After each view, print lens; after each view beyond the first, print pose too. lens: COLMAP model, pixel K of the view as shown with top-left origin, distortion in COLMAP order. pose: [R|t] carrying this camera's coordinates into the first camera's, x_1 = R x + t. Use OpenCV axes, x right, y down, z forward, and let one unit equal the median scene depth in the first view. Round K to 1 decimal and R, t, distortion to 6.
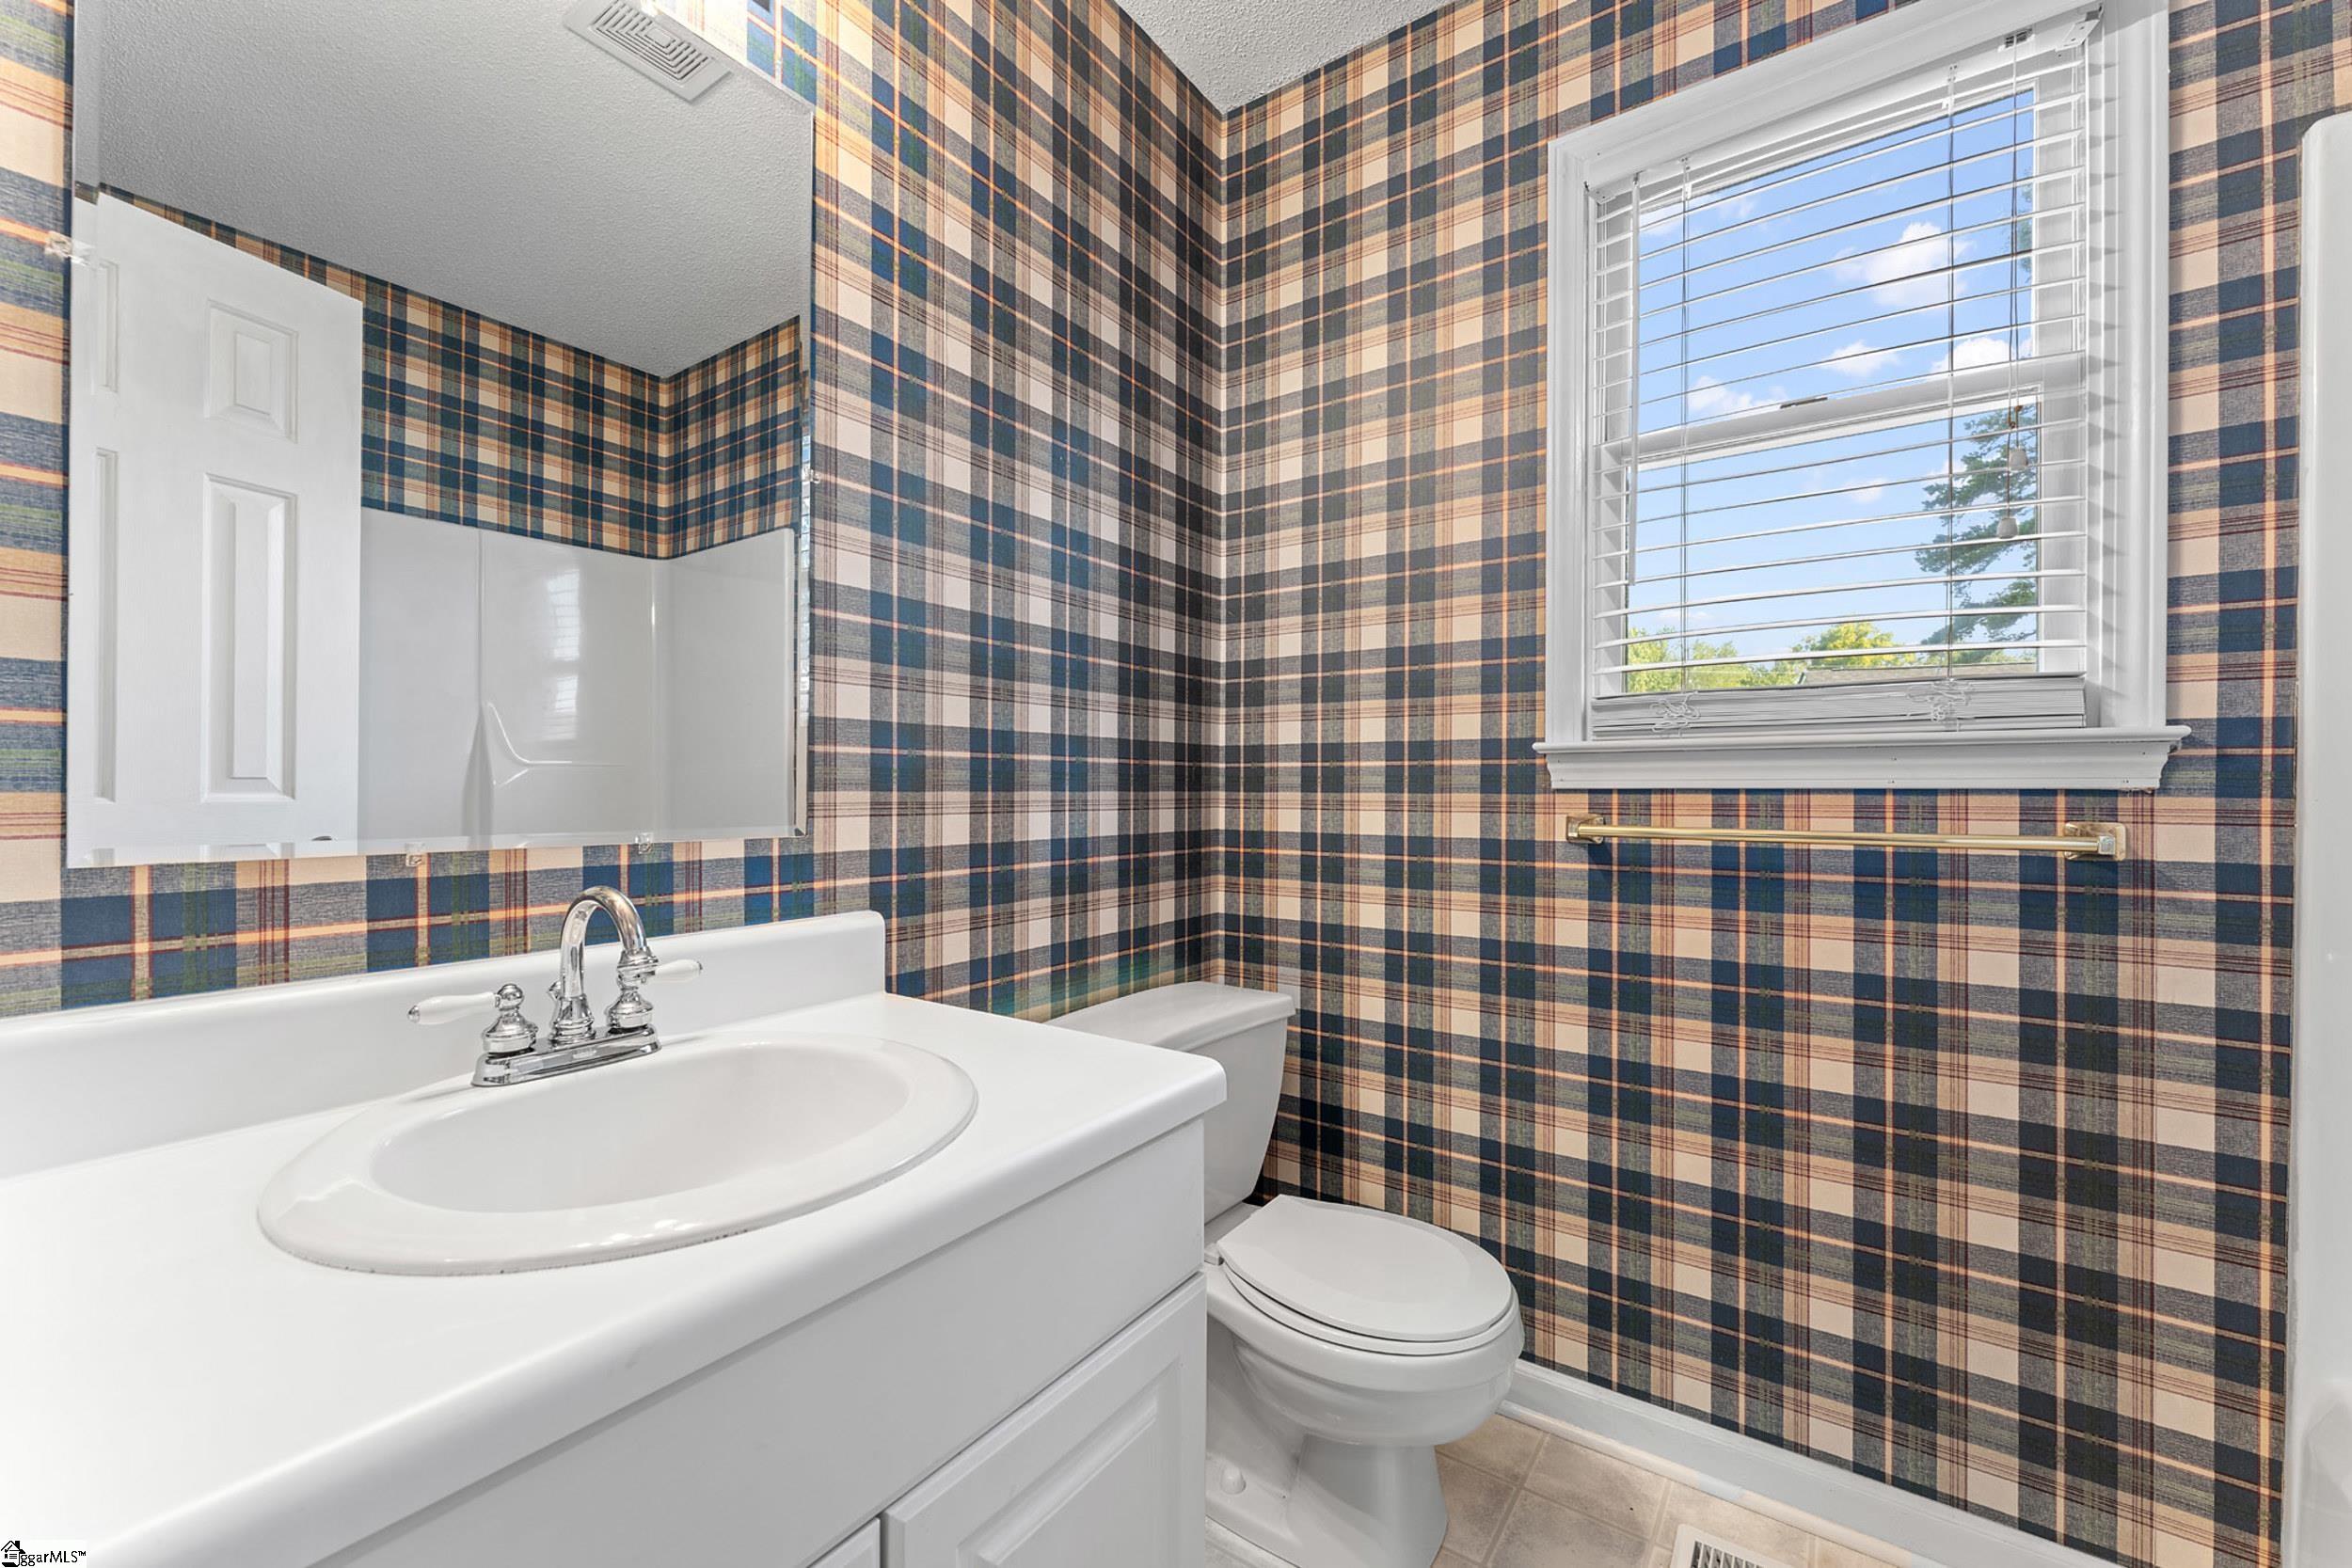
lens RADIAL K [[931.8, 0, 1175.5], [0, 931.8, 788.1], [0, 0, 1]] dist [-0.001214, -0.000682]
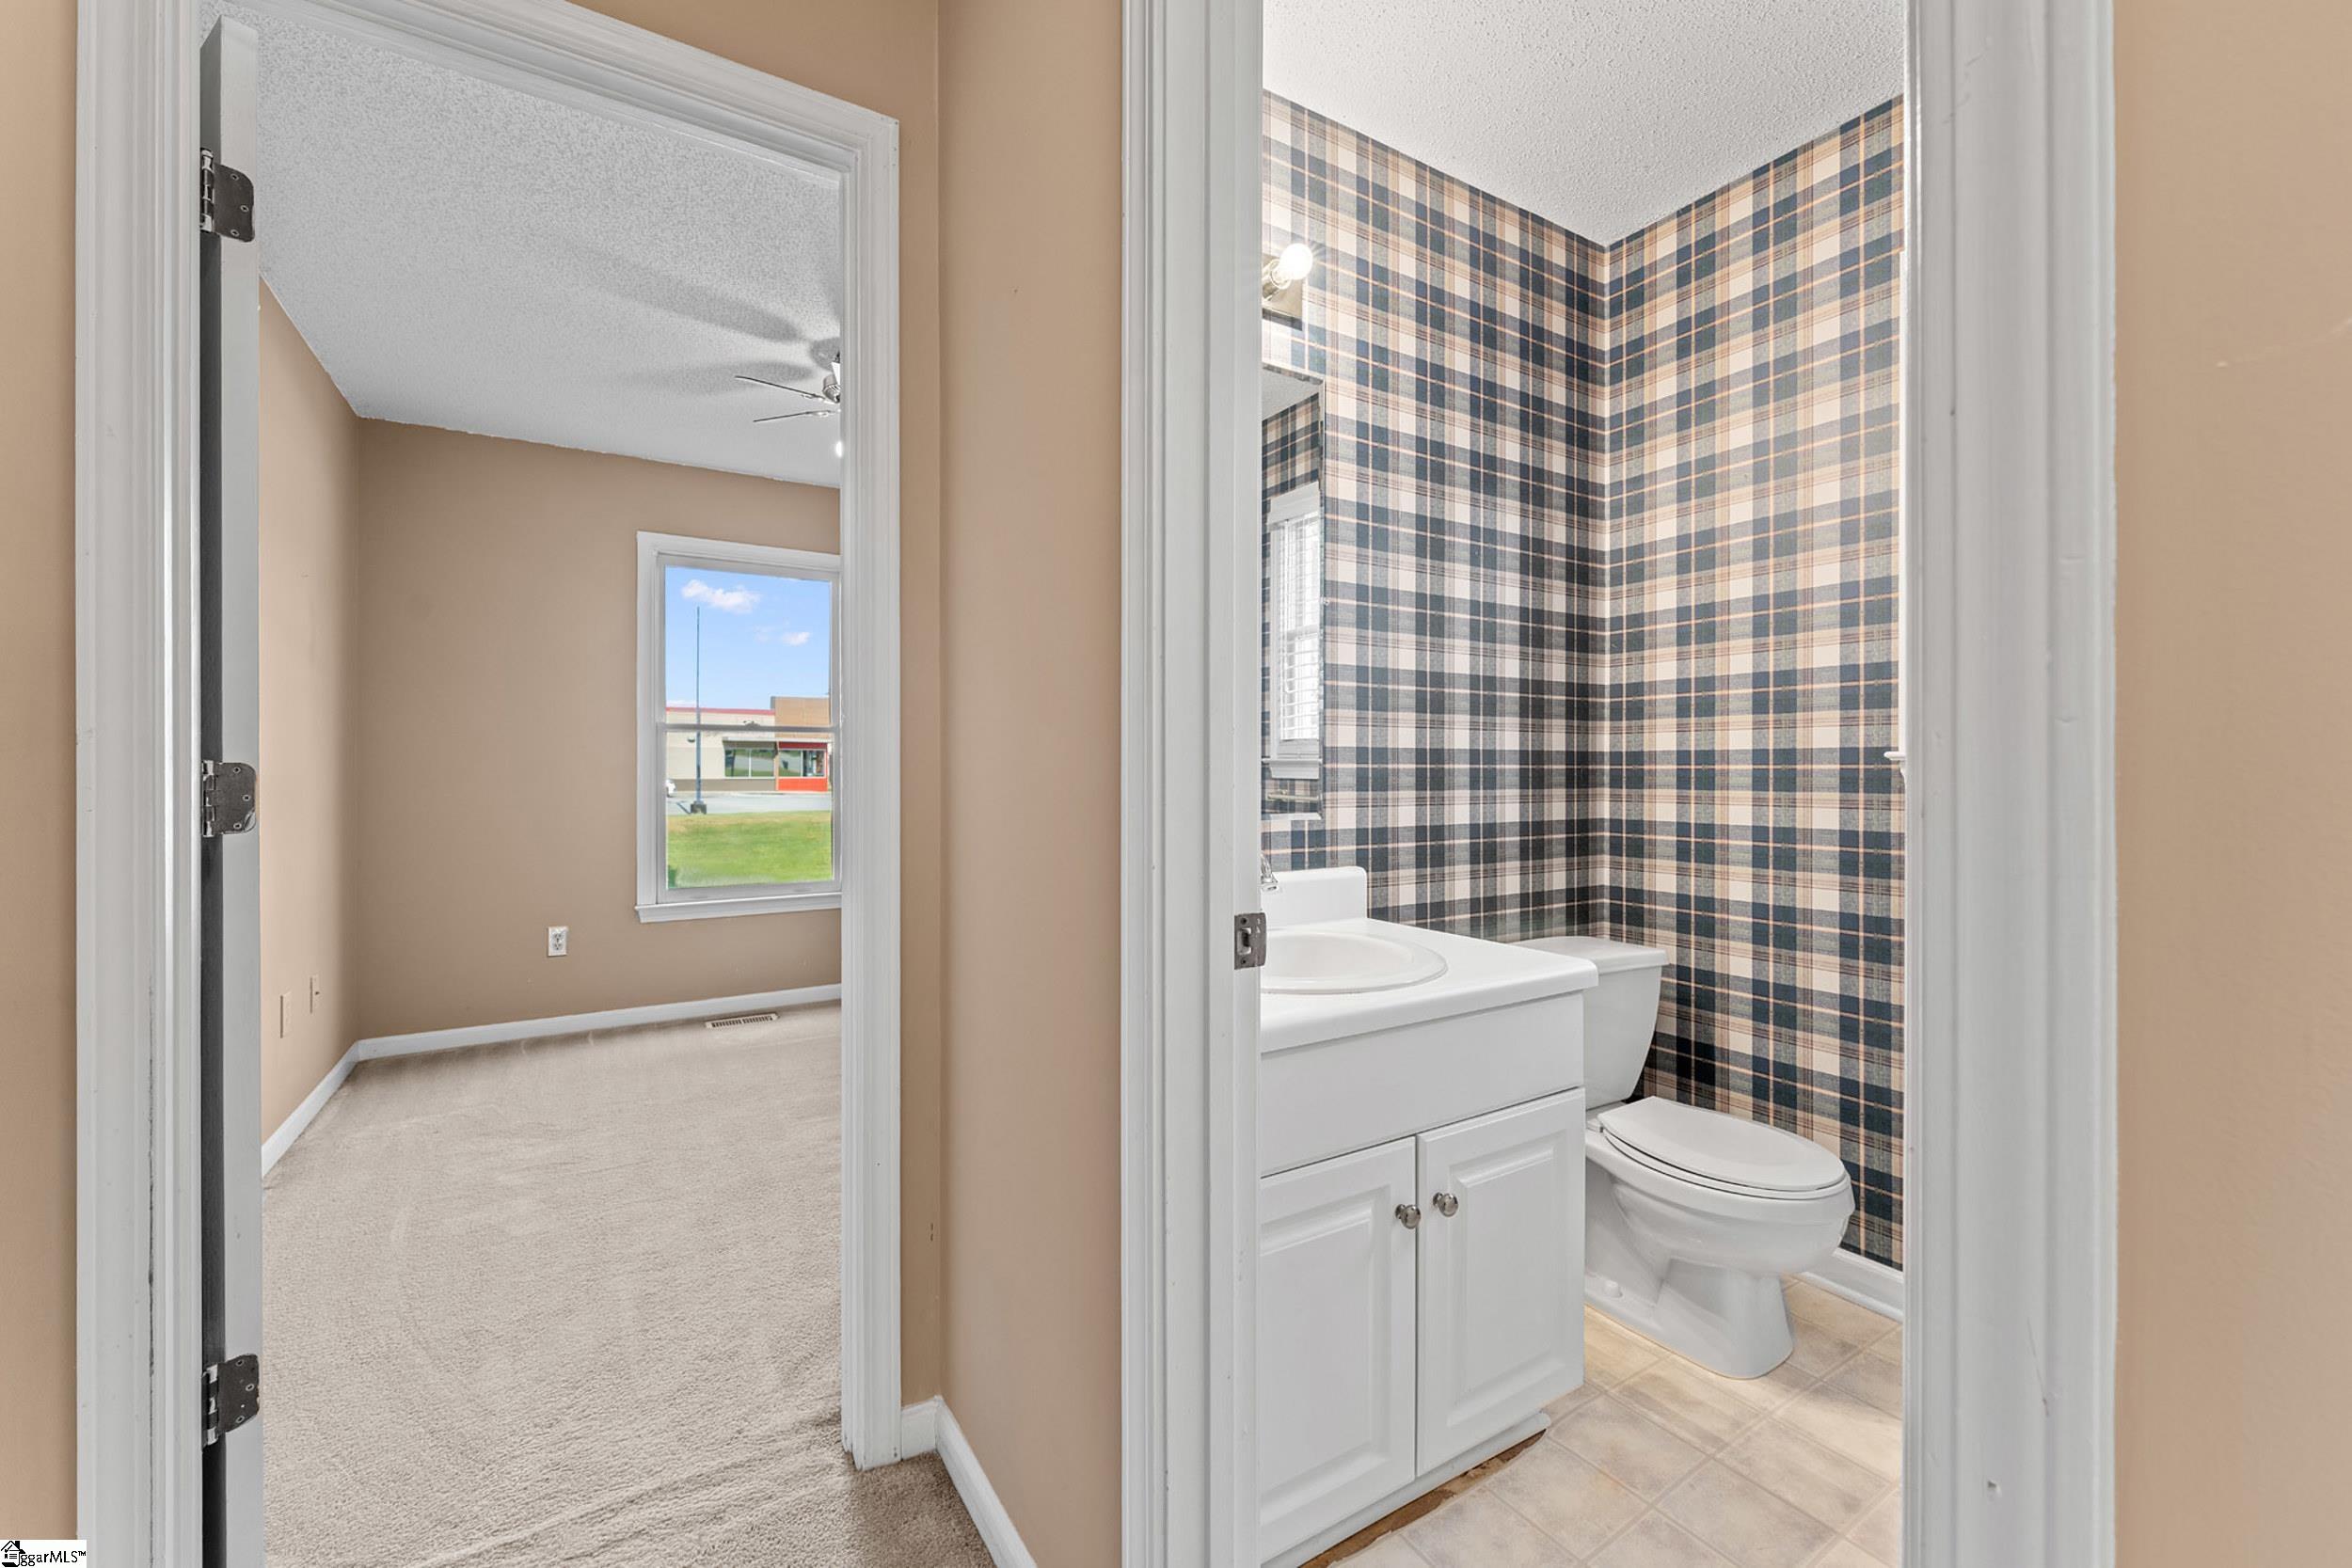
lens RADIAL K [[931.8, 0, 1167.1], [0, 931.8, 773.8], [0, 0, 1]] dist [-0.001214, -0.000682]
pose [[0.917729, -0.002606, -0.397199, 0.005596], [0.003700, 0.999991, 0.001988, -0.022850], [0.397190, -0.003294, 0.917730, -0.430951]]
